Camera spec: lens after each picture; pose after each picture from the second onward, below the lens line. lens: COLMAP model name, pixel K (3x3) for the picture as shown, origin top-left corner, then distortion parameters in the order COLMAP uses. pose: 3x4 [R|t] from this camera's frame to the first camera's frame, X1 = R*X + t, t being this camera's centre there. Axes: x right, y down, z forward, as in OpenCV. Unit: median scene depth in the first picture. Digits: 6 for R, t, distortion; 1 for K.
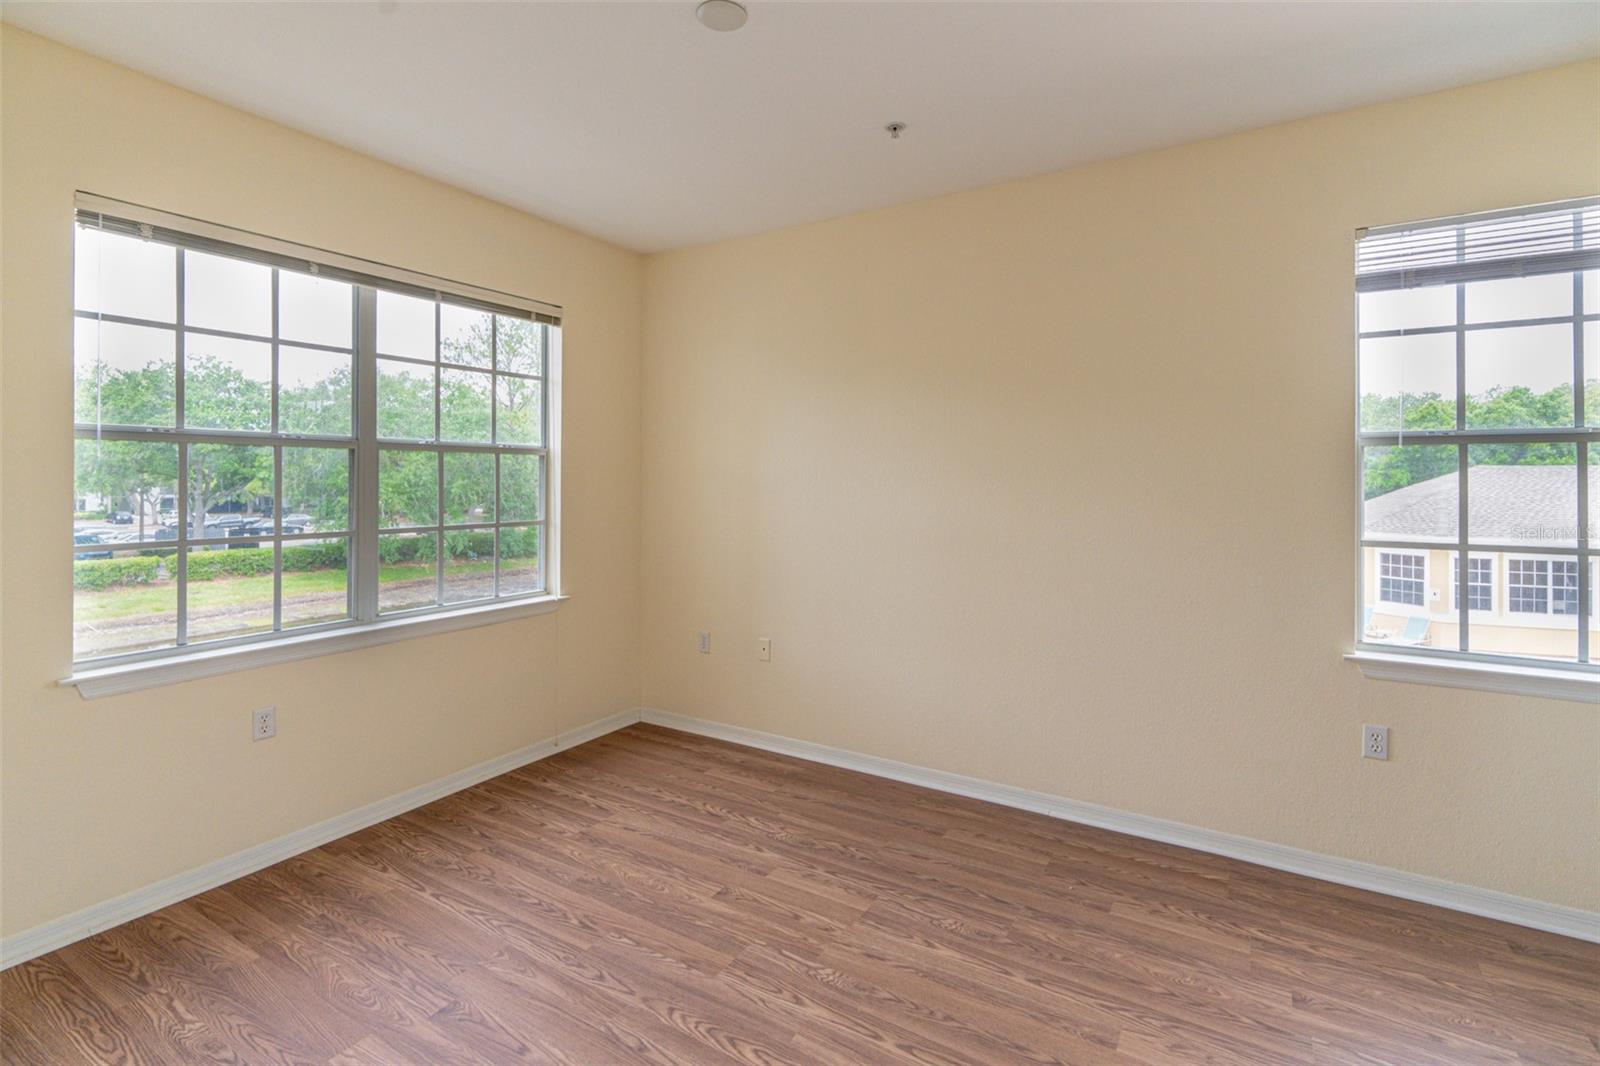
lens RADIAL K [[722.3, 0, 805.3], [0, 722.3, 509.6], [0, 0, 1]] dist [0.001977, 0.000337]
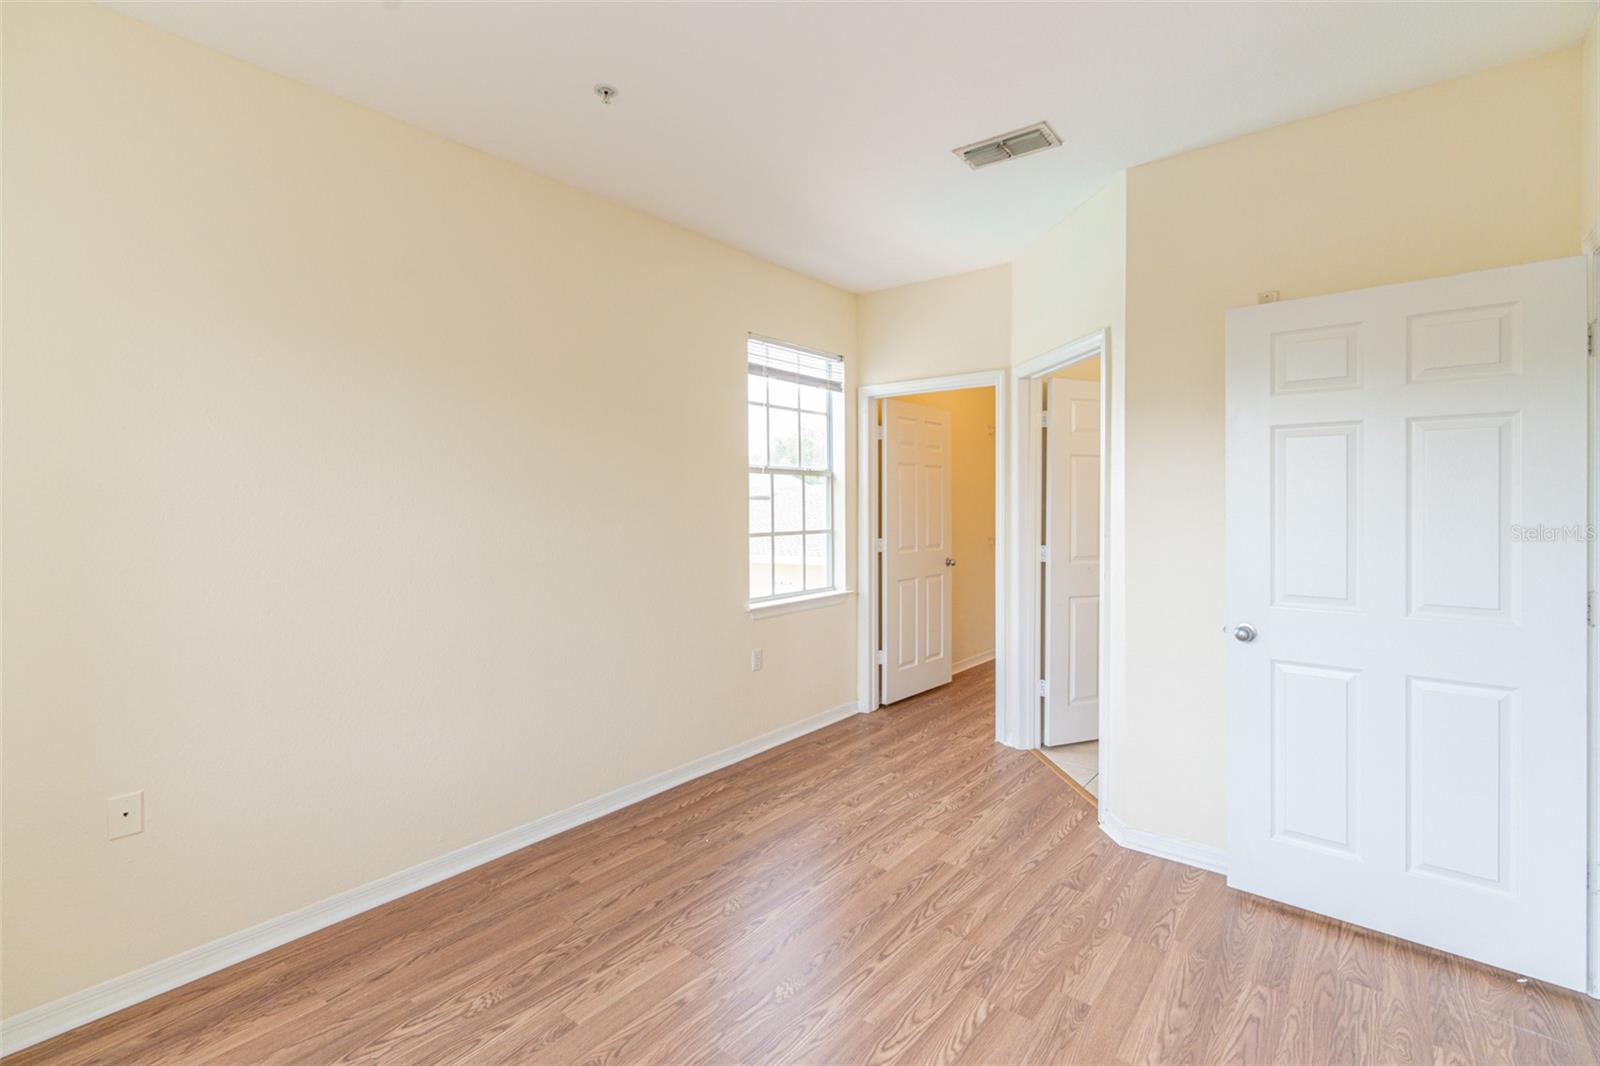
lens RADIAL K [[714.6, 0, 801.5], [0, 714.6, 524.7], [0, 0, 1]] dist [0.001441, 0.000383]
pose [[0.147272, -0.032733, 0.988554, -0.727210], [0.040994, 0.998795, 0.026965, -0.012340], [-0.988246, 0.036554, 0.148437, 0.648453]]
